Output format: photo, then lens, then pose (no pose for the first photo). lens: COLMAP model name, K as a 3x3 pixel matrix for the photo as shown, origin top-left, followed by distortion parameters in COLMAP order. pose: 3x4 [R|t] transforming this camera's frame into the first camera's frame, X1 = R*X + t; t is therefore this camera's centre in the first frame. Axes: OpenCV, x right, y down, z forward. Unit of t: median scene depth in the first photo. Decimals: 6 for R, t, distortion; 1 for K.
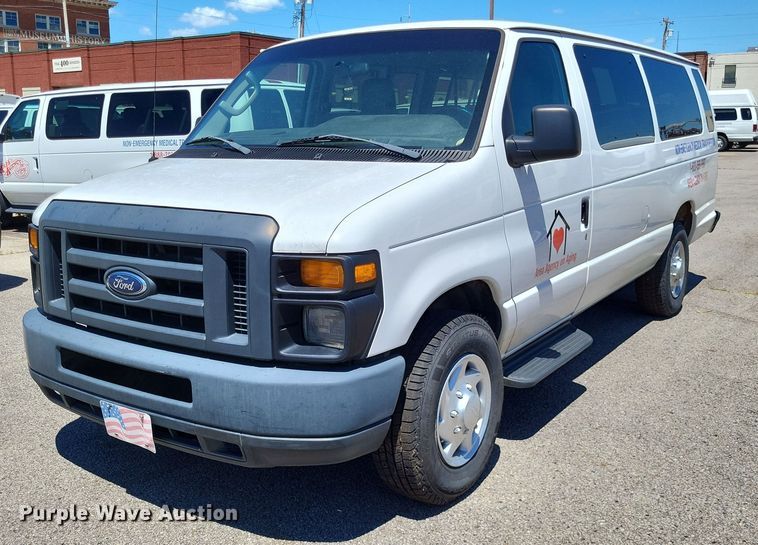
lens RADIAL K [[807.6, 0, 406.7], [0, 807.6, 213.9], [0, 0, 1]] dist [-0.001250, 0.000000]
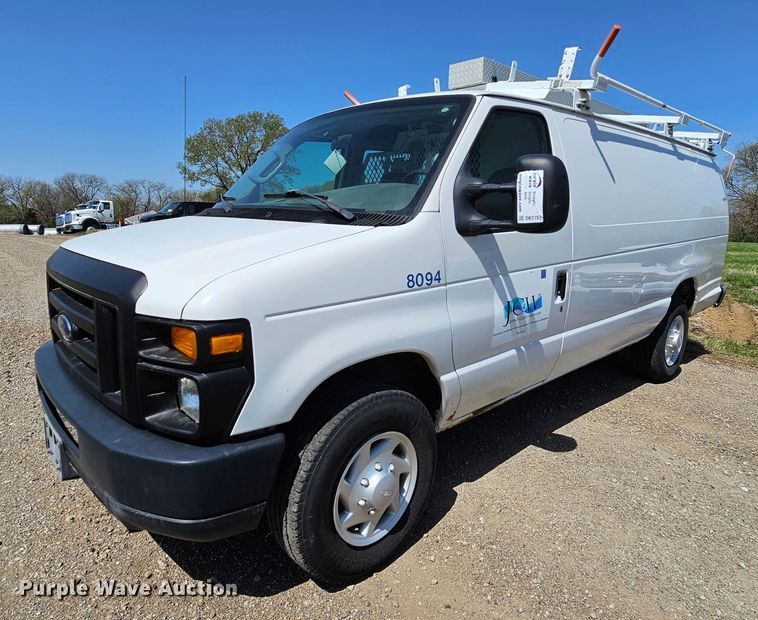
lens RADIAL K [[547.9, 0, 368.2], [0, 547.9, 295.5], [0, 0, 1]] dist [-0.007692, 0.005809]
pose [[0.972660, 0.068591, -0.221876, 0.177276], [-0.057473, 0.996765, 0.056188, -0.017423], [0.225012, -0.041900, 0.973455, 0.351934]]
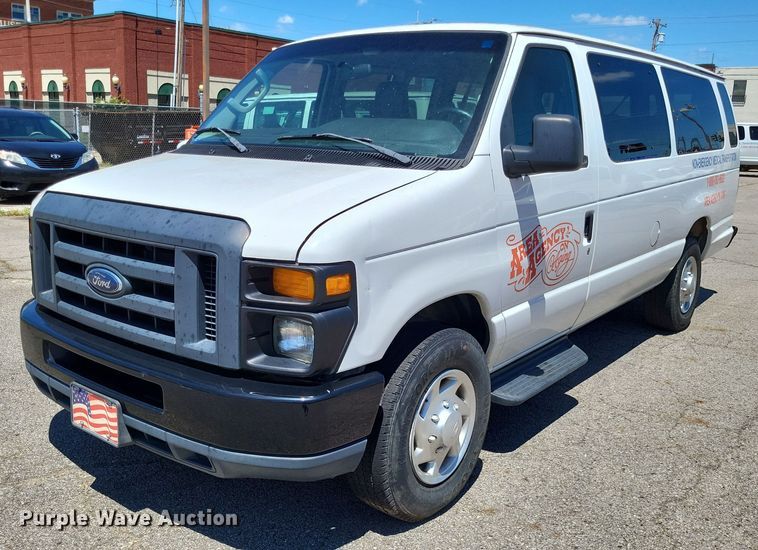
lens RADIAL K [[761.3, 0, 390.9], [0, 761.3, 250.6], [0, 0, 1]] dist [0.011875, 0.000000]
pose [[0.997153, 0.046478, -0.059372, 0.049095], [-0.043453, 0.997740, 0.051261, -0.012256], [0.061621, -0.048535, 0.996919, 0.084396]]
